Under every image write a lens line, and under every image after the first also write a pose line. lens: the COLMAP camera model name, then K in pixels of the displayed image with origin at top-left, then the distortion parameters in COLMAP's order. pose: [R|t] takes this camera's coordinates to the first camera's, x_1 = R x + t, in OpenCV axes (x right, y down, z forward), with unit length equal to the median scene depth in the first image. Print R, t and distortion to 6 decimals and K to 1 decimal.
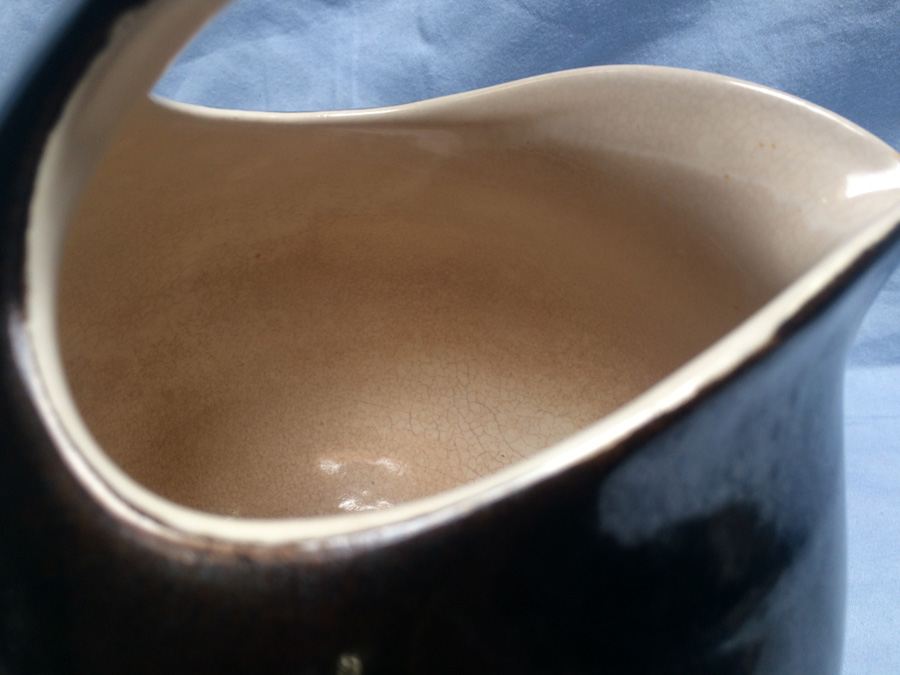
lens RADIAL K [[804.0, 0, 449.3], [0, 804.0, 336.7], [0, 0, 1]] dist [0.077913, -0.137403]
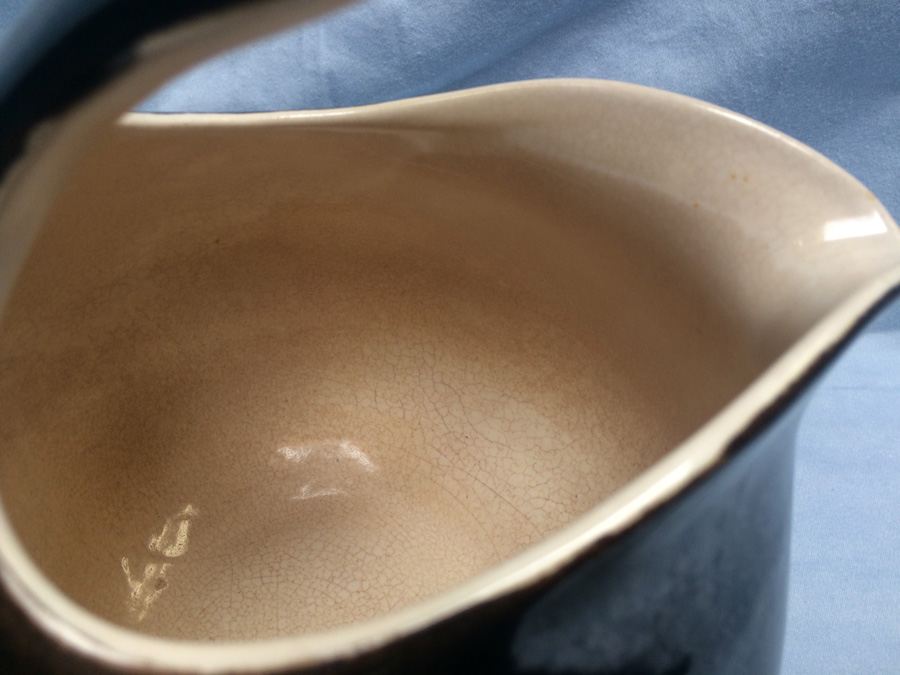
lens RADIAL K [[804.0, 0, 451.0], [0, 804.0, 342.6], [0, 0, 1]] dist [0.077913, -0.137403]
pose [[0.999380, 0.016945, 0.030878, 0.012583], [-0.020748, 0.991645, 0.127319, -0.091437], [-0.028463, -0.127880, 0.991381, 0.015185]]
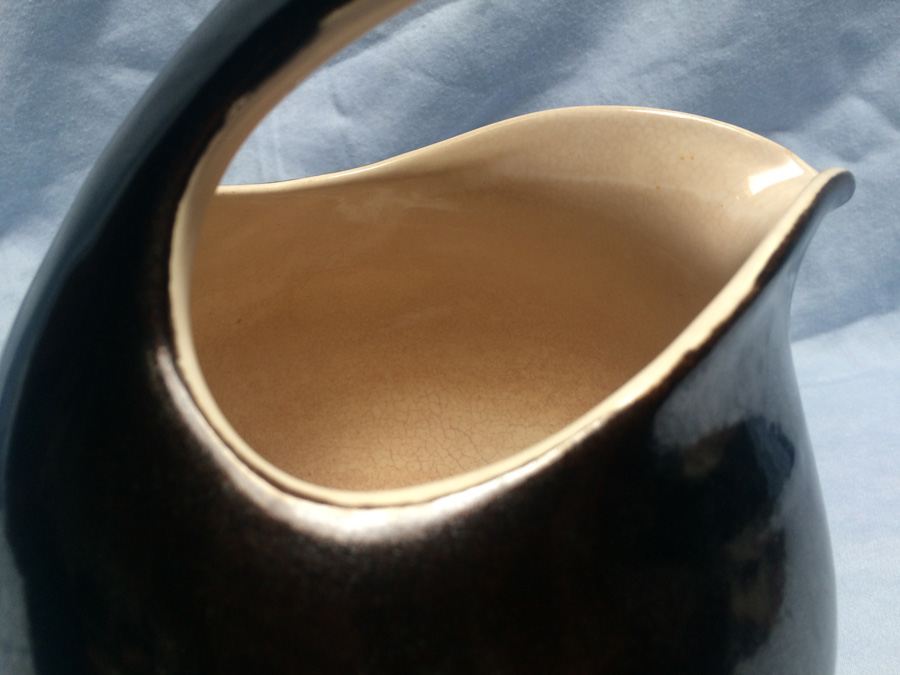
lens RADIAL K [[804.0, 0, 451.1], [0, 804.0, 341.1], [0, 0, 1]] dist [0.077913, -0.137403]
pose [[0.977659, -0.150620, 0.146618, -0.103112], [0.161341, 0.984812, -0.064145, 0.033562], [-0.134729, 0.086368, 0.987111, -0.078026]]
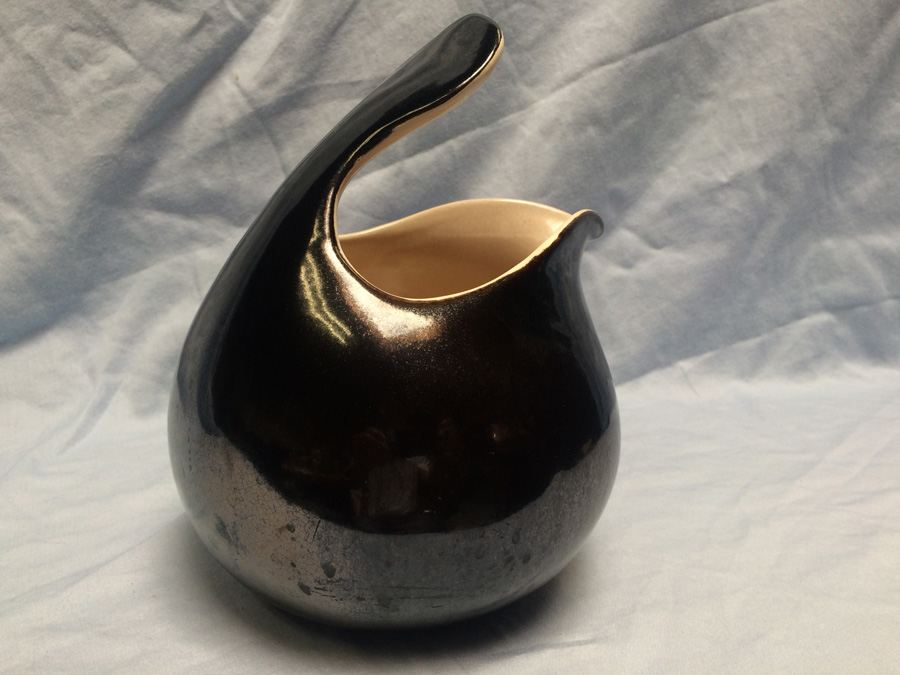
lens RADIAL K [[804.0, 0, 460.0], [0, 804.0, 340.9], [0, 0, 1]] dist [0.077913, -0.137403]
pose [[0.922407, -0.135637, 0.361619, -0.416037], [0.248288, 0.925440, -0.286207, 0.433623], [-0.295836, 0.353785, 0.887309, -0.553822]]
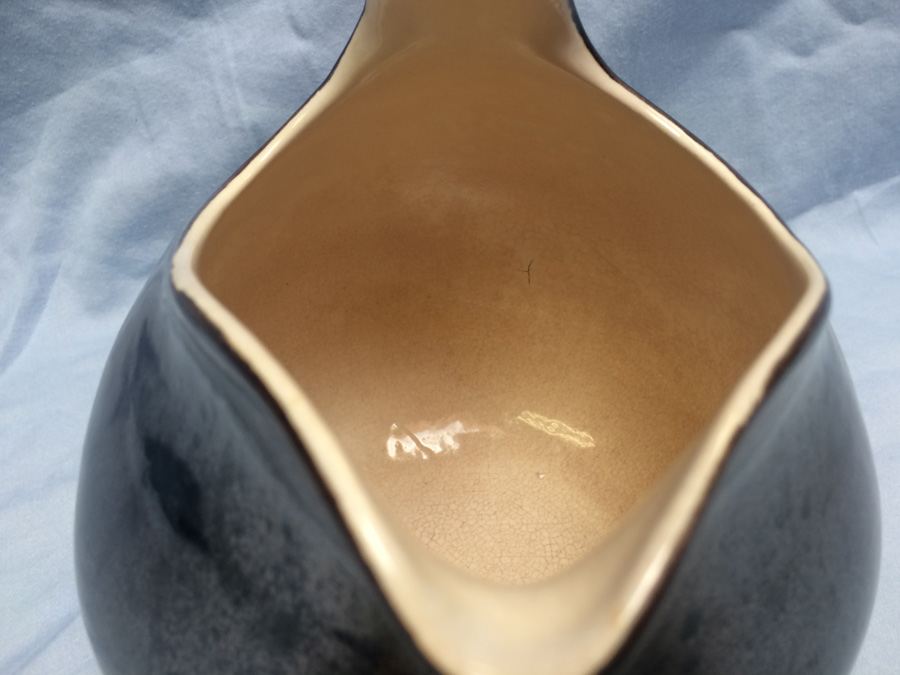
lens RADIAL K [[804.0, 0, 458.8], [0, 804.0, 345.3], [0, 0, 1]] dist [0.077913, -0.137403]
pose [[0.938324, -0.261534, 0.226161, -0.201529], [0.246853, 0.964729, 0.091445, -0.034153], [-0.242100, -0.029976, 0.969788, -0.076207]]
